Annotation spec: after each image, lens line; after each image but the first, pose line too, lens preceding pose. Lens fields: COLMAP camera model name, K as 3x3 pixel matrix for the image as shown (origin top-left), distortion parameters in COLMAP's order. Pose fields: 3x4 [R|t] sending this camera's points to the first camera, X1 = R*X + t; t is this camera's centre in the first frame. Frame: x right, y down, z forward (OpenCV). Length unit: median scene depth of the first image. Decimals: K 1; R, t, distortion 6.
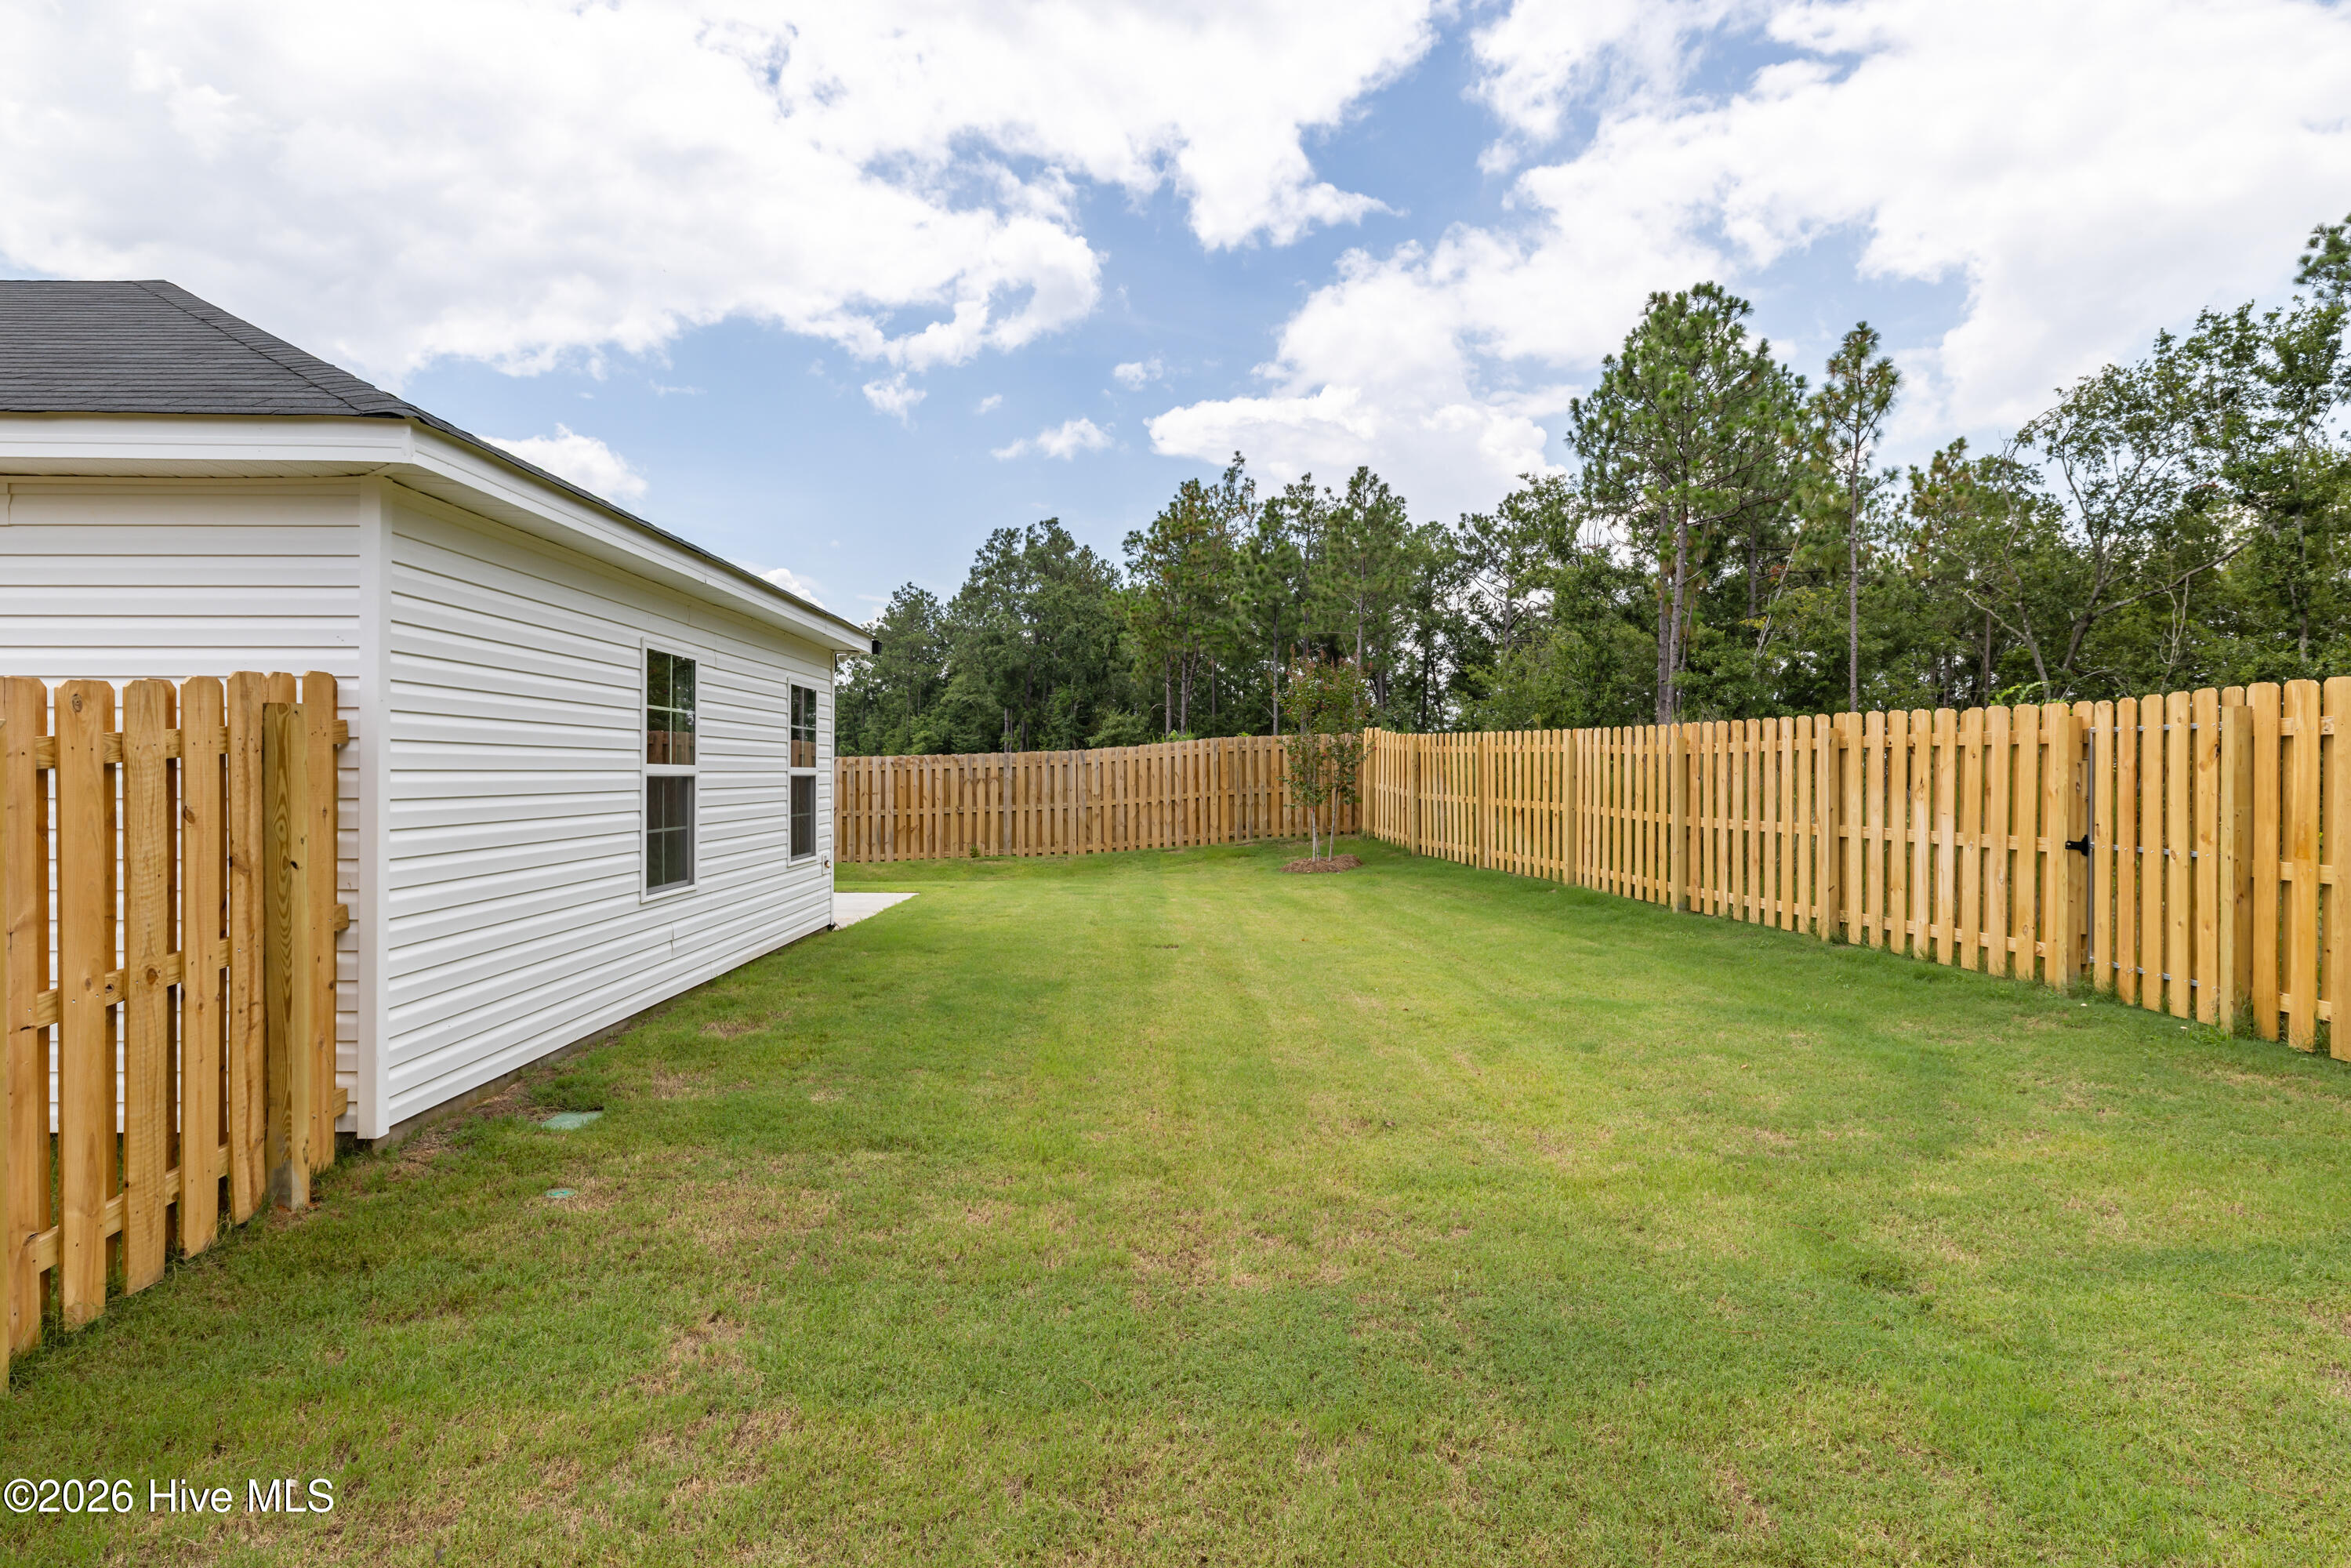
lens RADIAL K [[1288.1, 0, 1175.5], [0, 1288.1, 784.0], [0, 0, 1]] dist [0.000492, -0.001425]
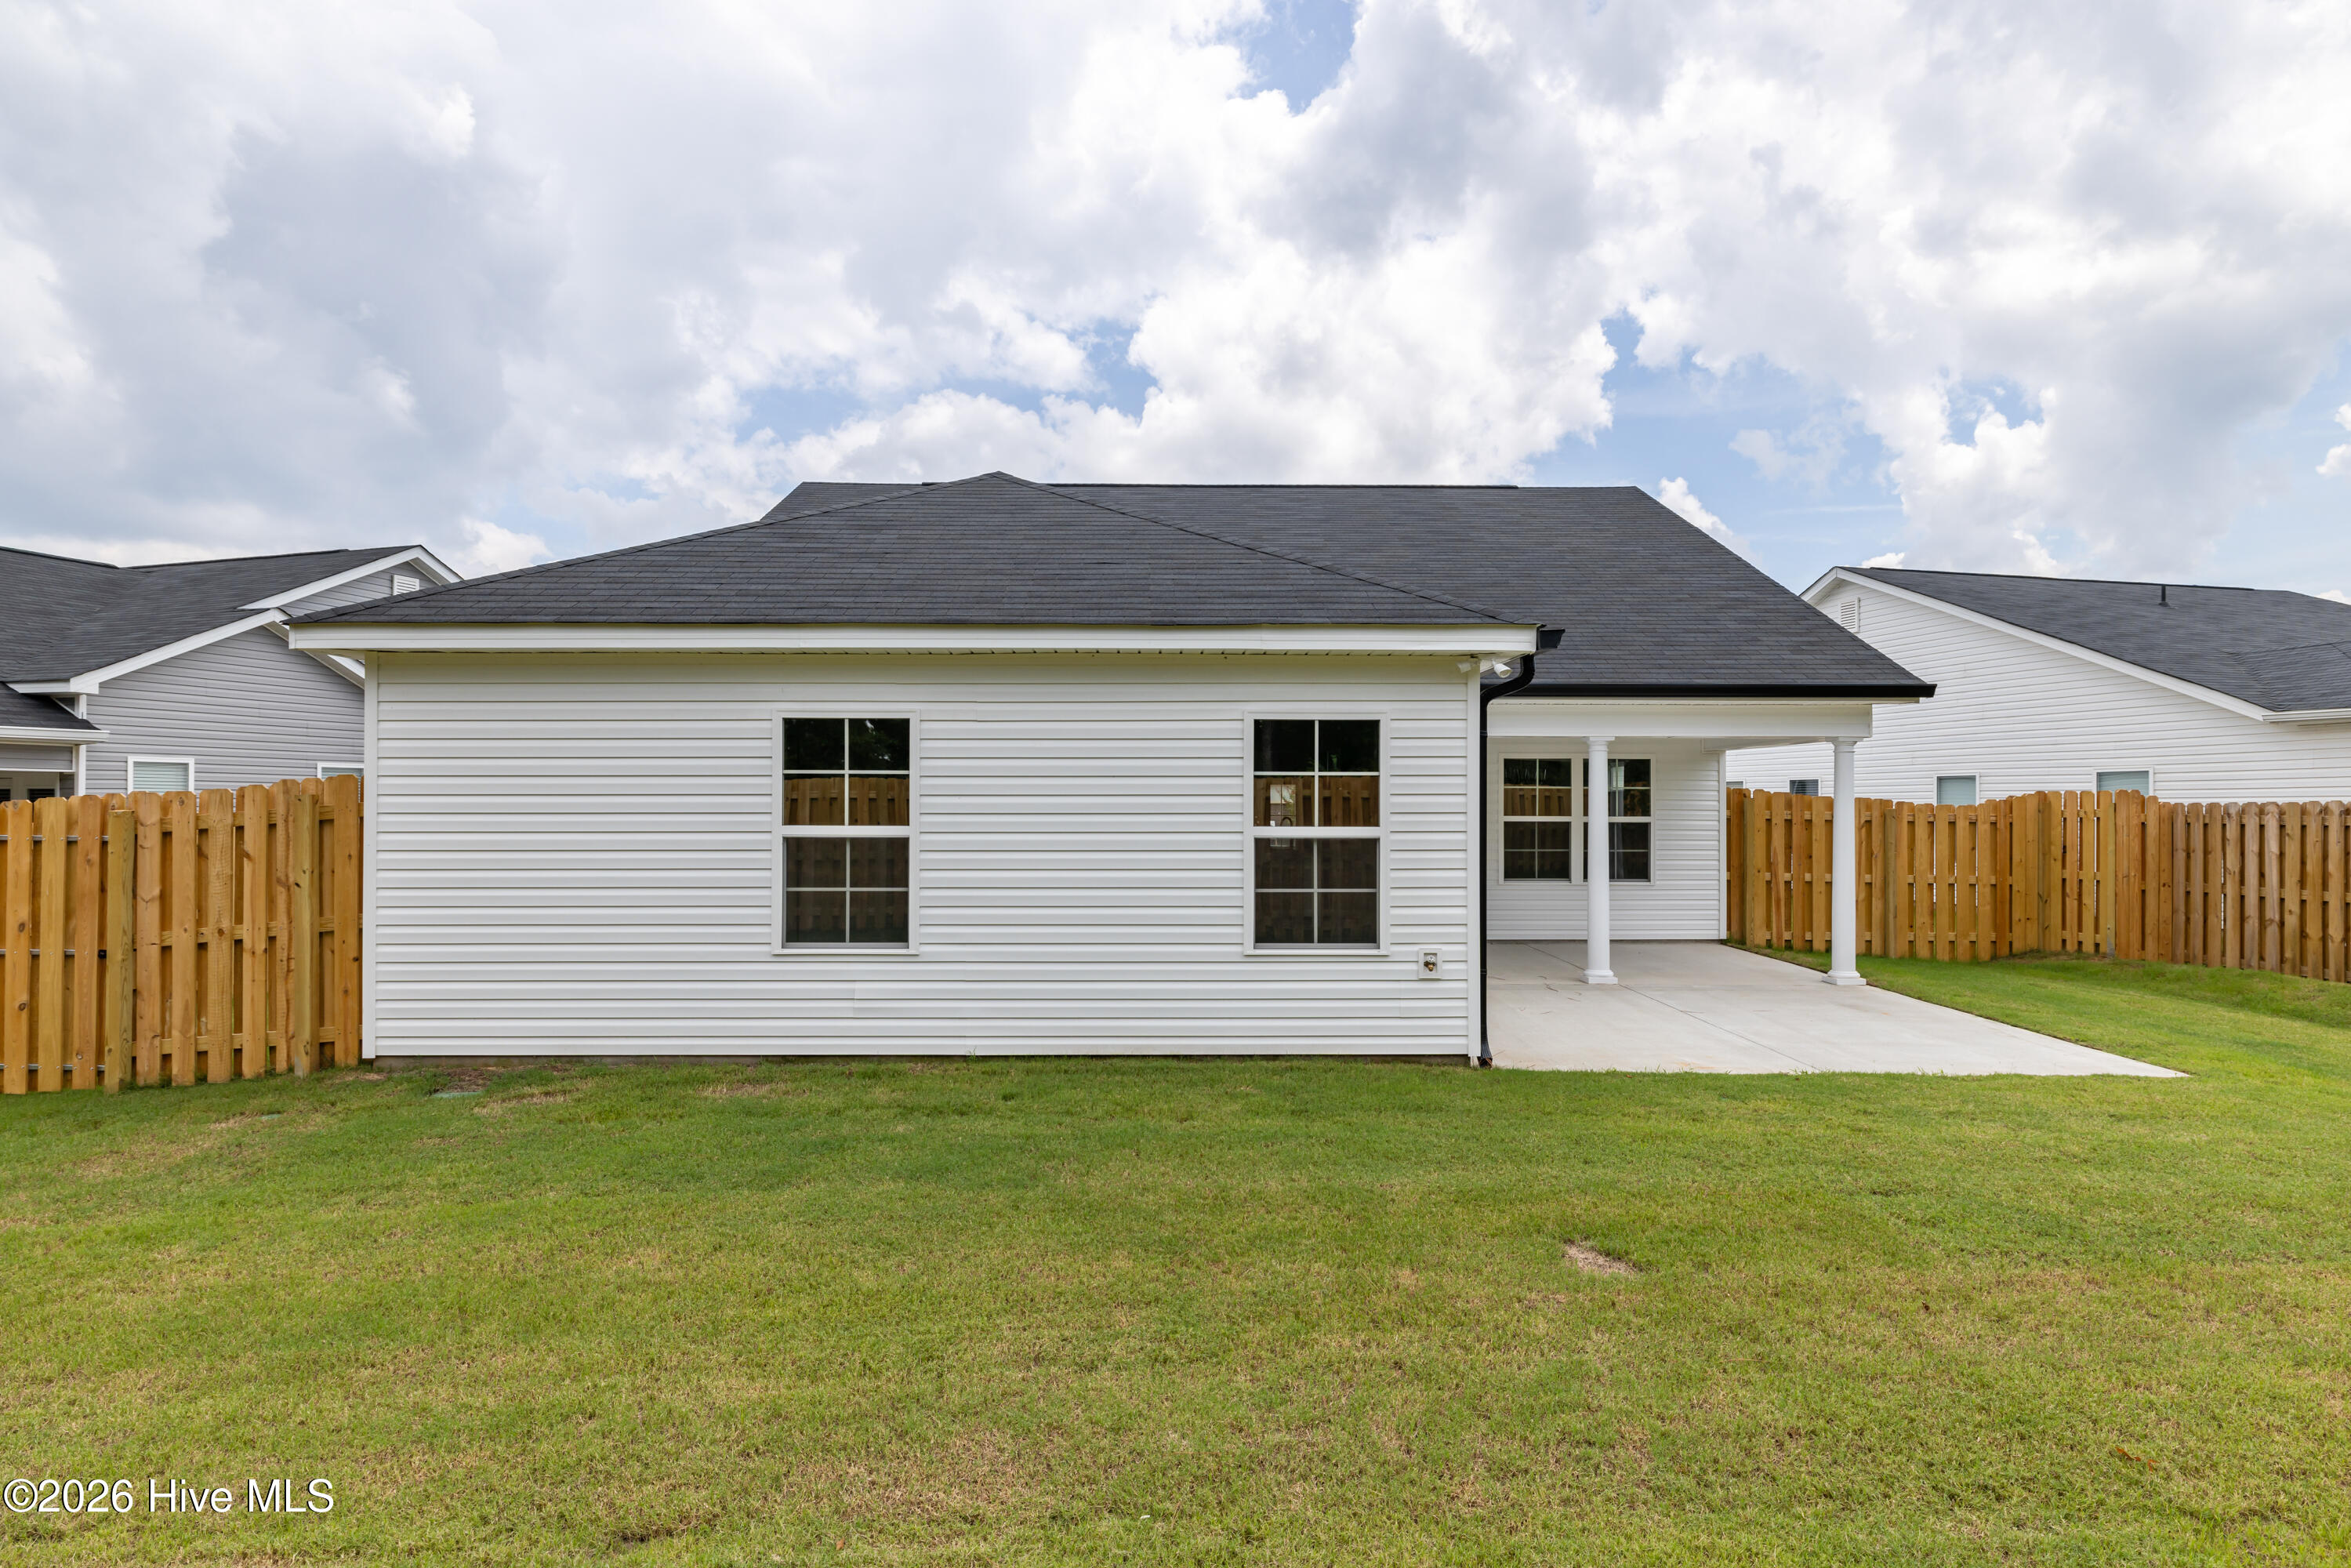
lens RADIAL K [[1274.0, 0, 1175.5], [0, 1274.0, 784.0], [0, 0, 1]] dist [-0.003596, -0.000905]
pose [[-0.000156, -0.019936, -0.999801, 0.223658], [-0.009443, 0.999757, -0.019933, -0.011153], [0.999955, 0.009438, -0.000344, 0.454844]]
